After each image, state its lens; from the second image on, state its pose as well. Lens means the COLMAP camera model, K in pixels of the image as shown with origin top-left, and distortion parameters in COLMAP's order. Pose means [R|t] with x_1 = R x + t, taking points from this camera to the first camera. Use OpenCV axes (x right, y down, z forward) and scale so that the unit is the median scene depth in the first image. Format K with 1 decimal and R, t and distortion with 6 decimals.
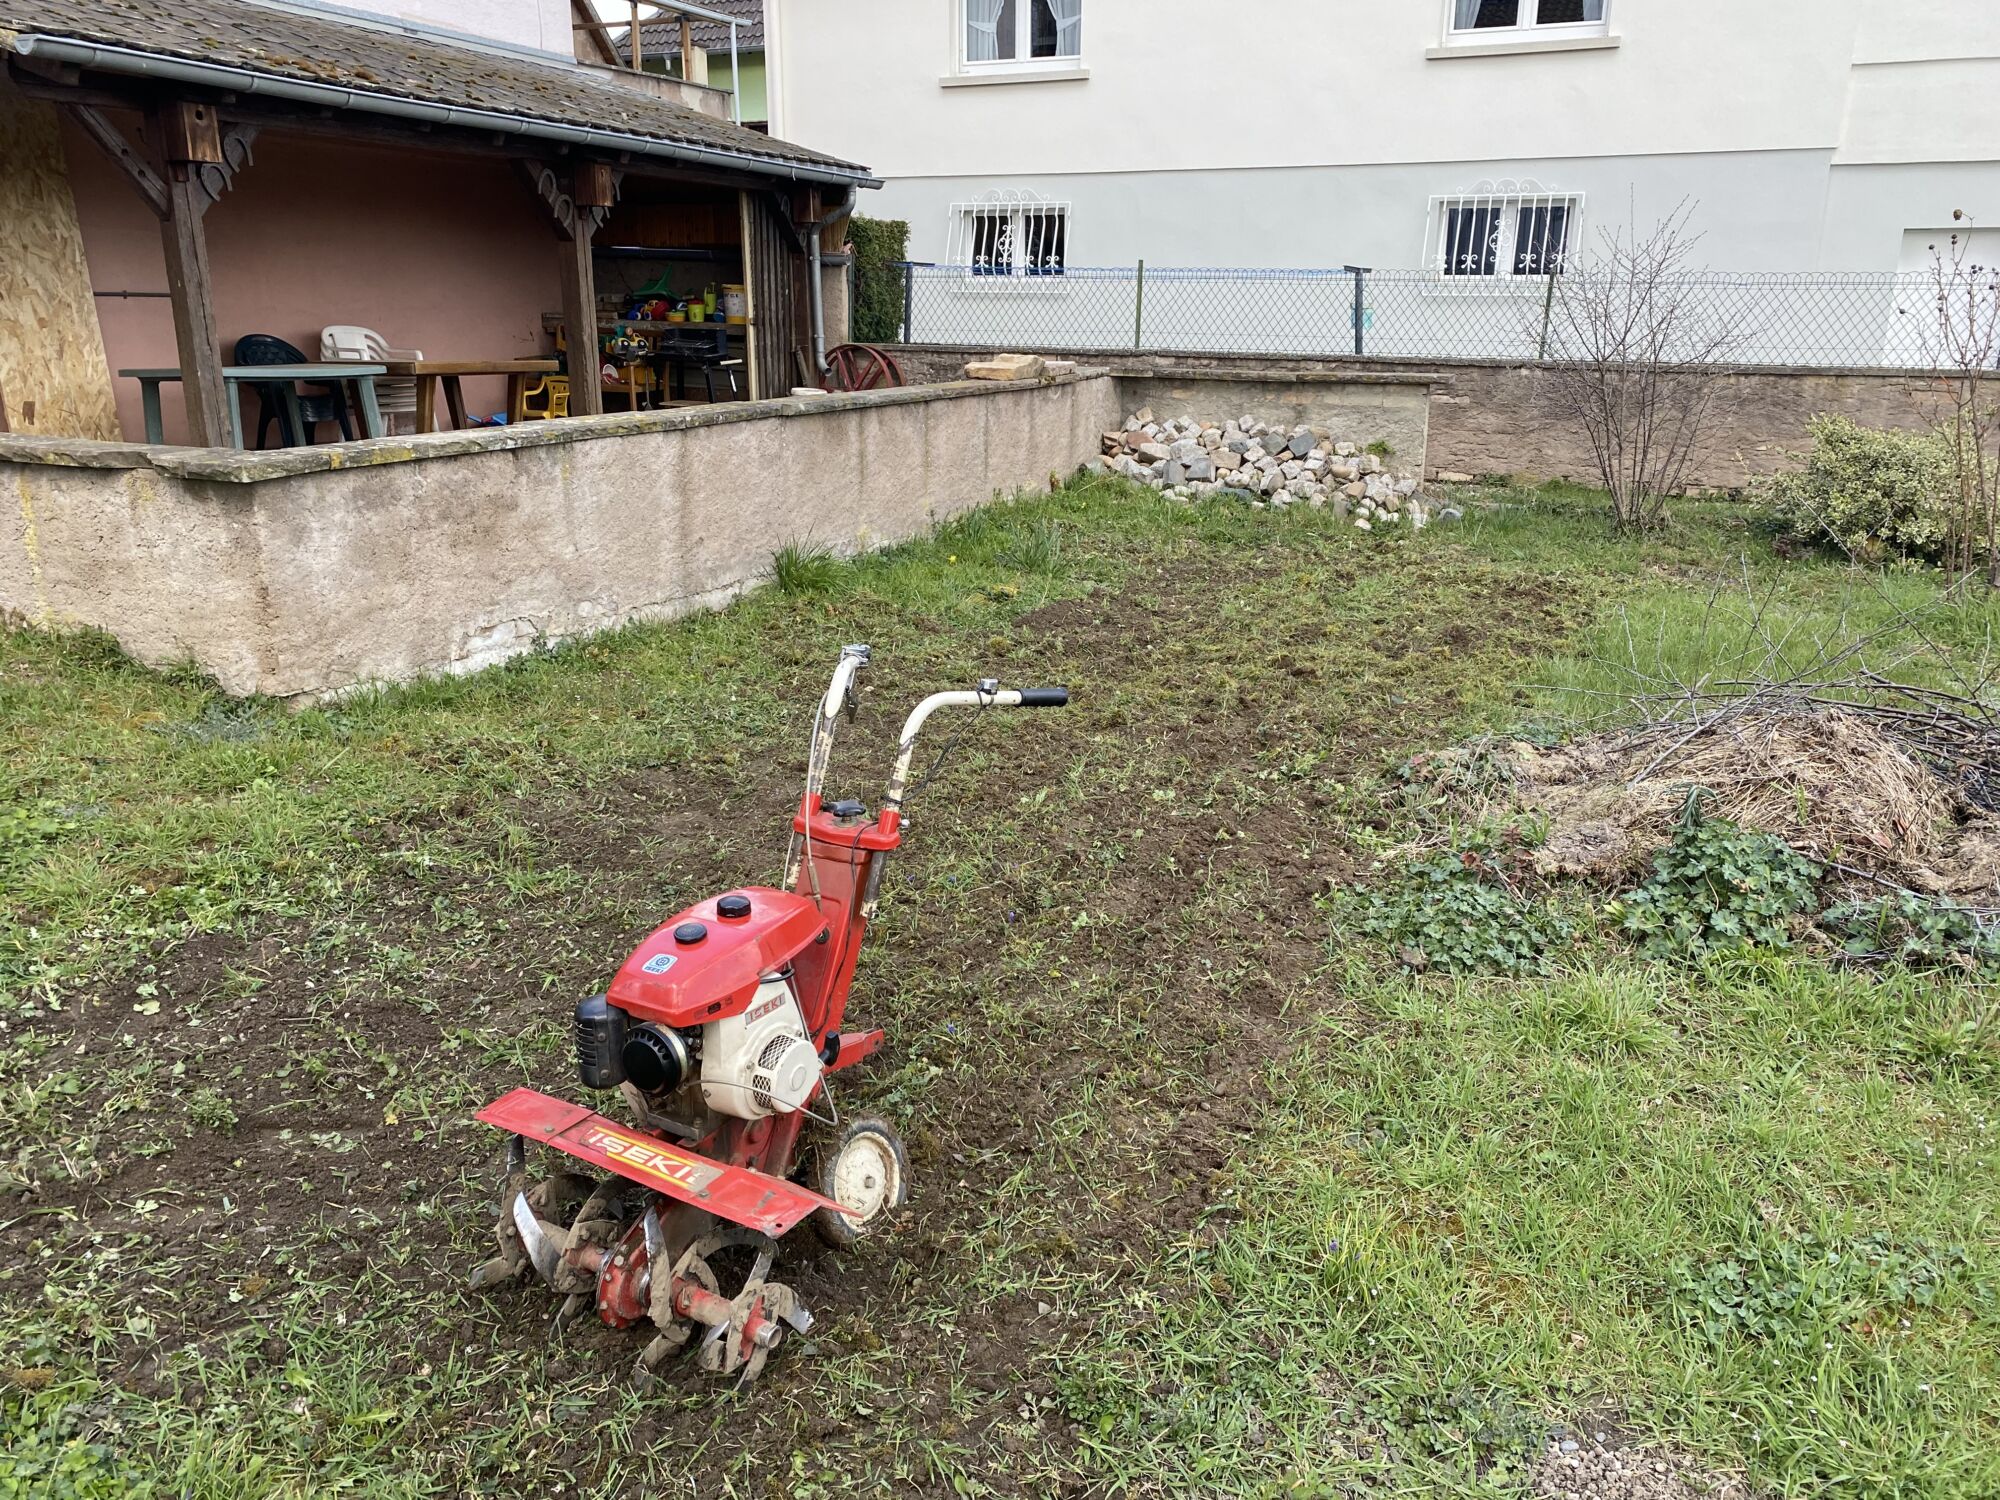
lens RADIAL K [[1514.6, 0, 1006.3], [0, 1514.6, 773.0], [0, 0, 1]] dist [0.008283, 0.003855]
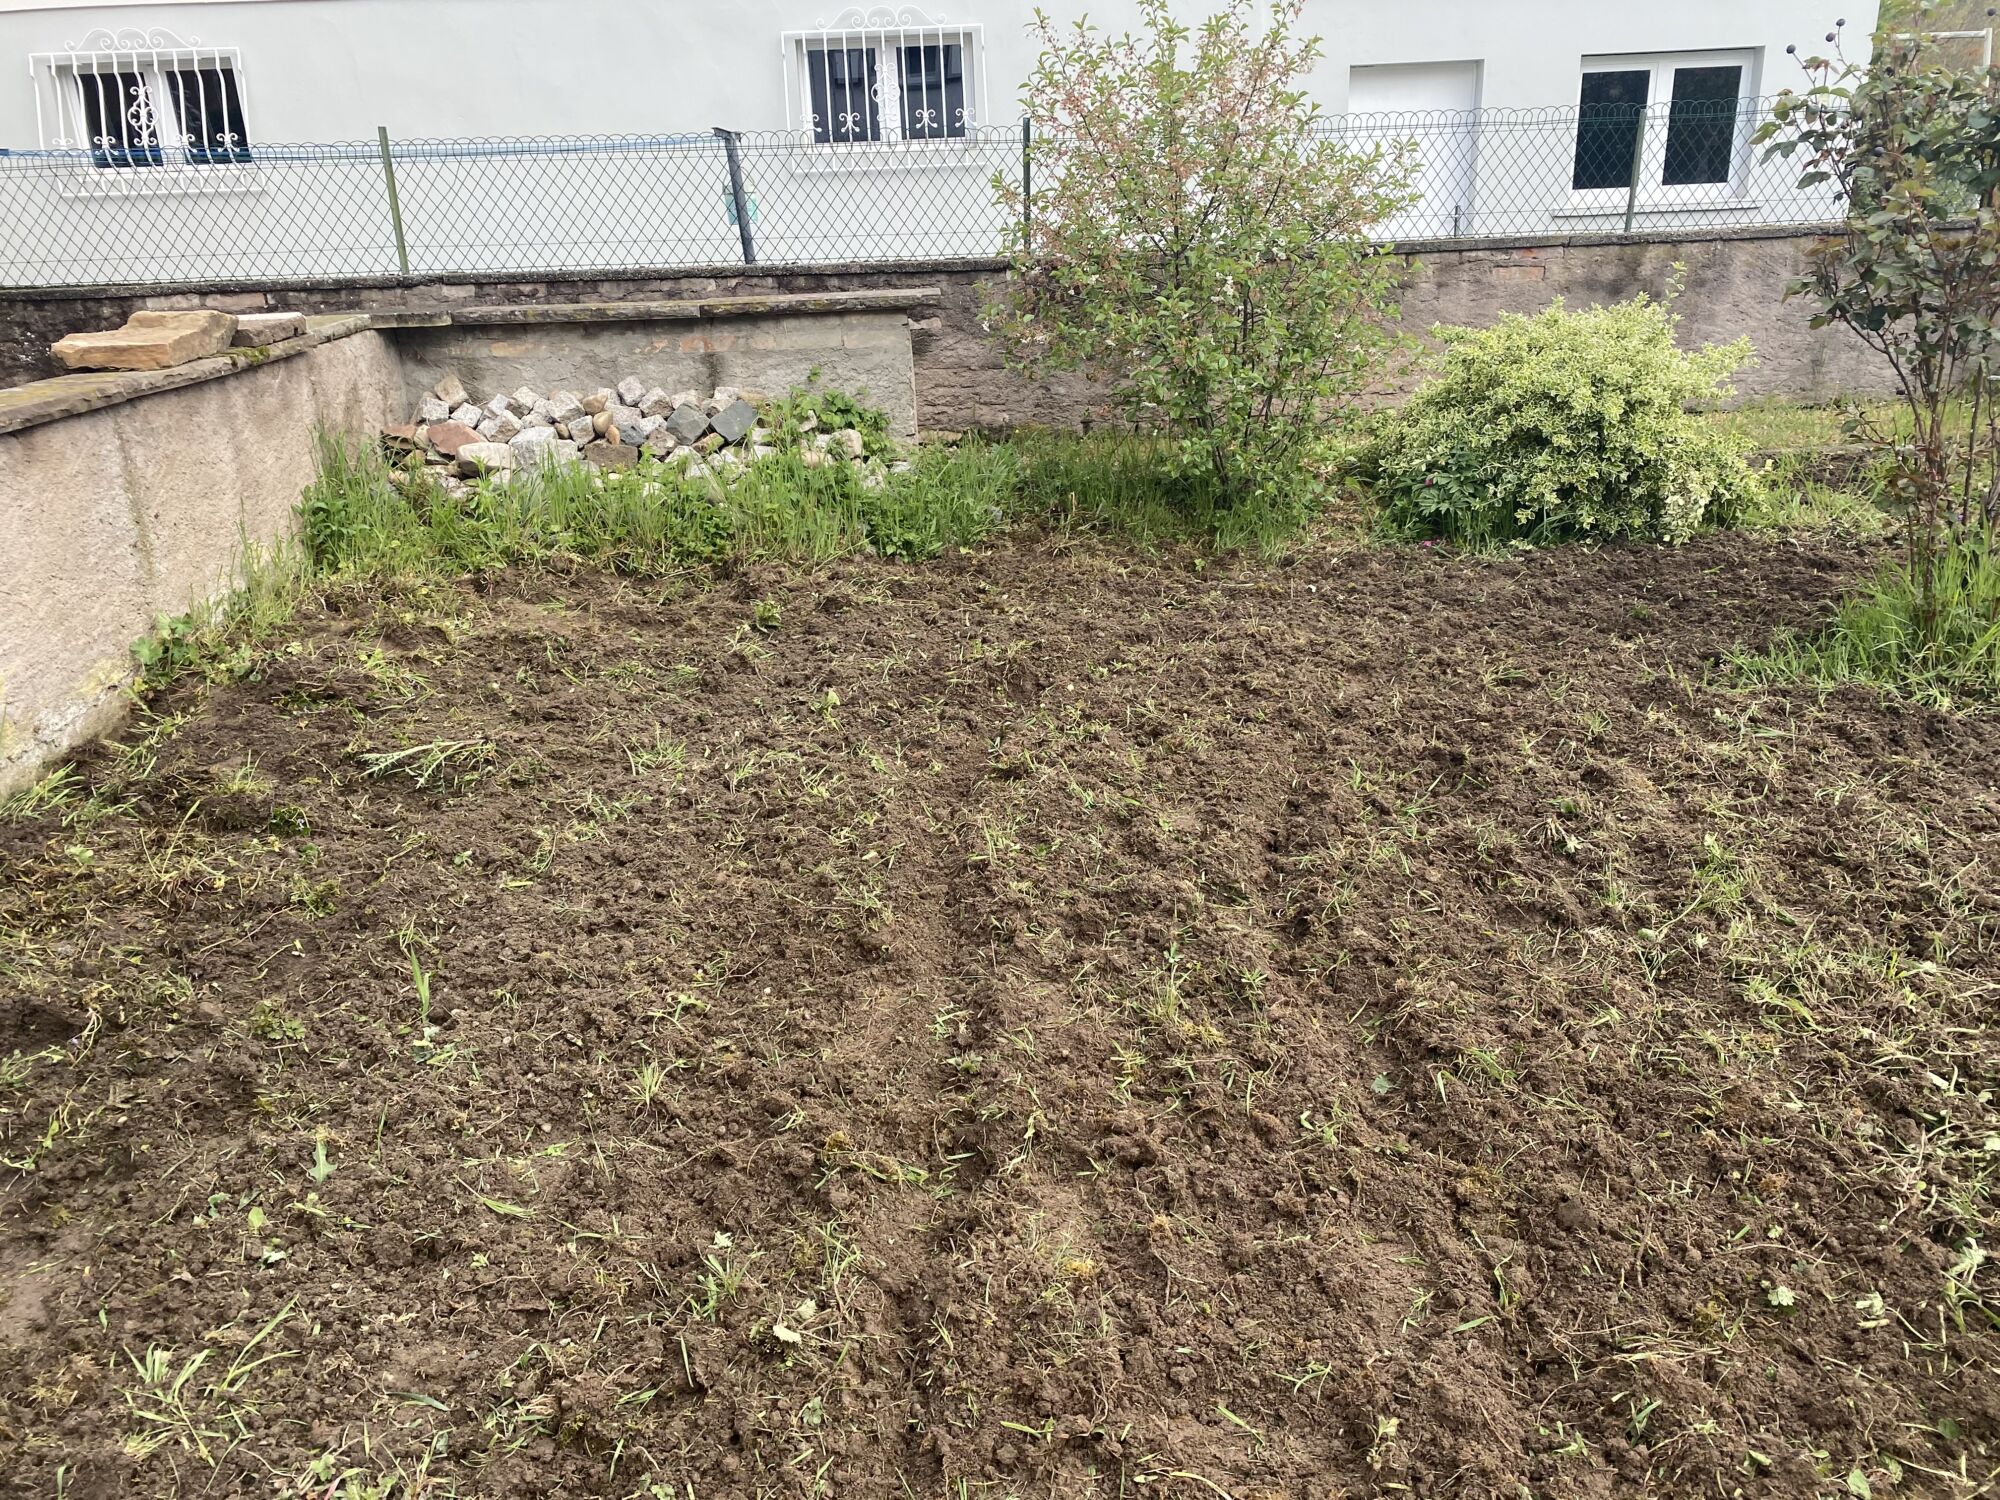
lens RADIAL K [[1480.9, 0, 1000.0], [0, 1480.9, 750.0], [0, 0, 1]] dist [0.057117, -0.061025]
pose [[0.892341, -0.197534, 0.405842, 0.022024], [0.174802, 0.980225, 0.092755, -0.136611], [-0.416138, -0.011827, 0.909224, 0.449551]]
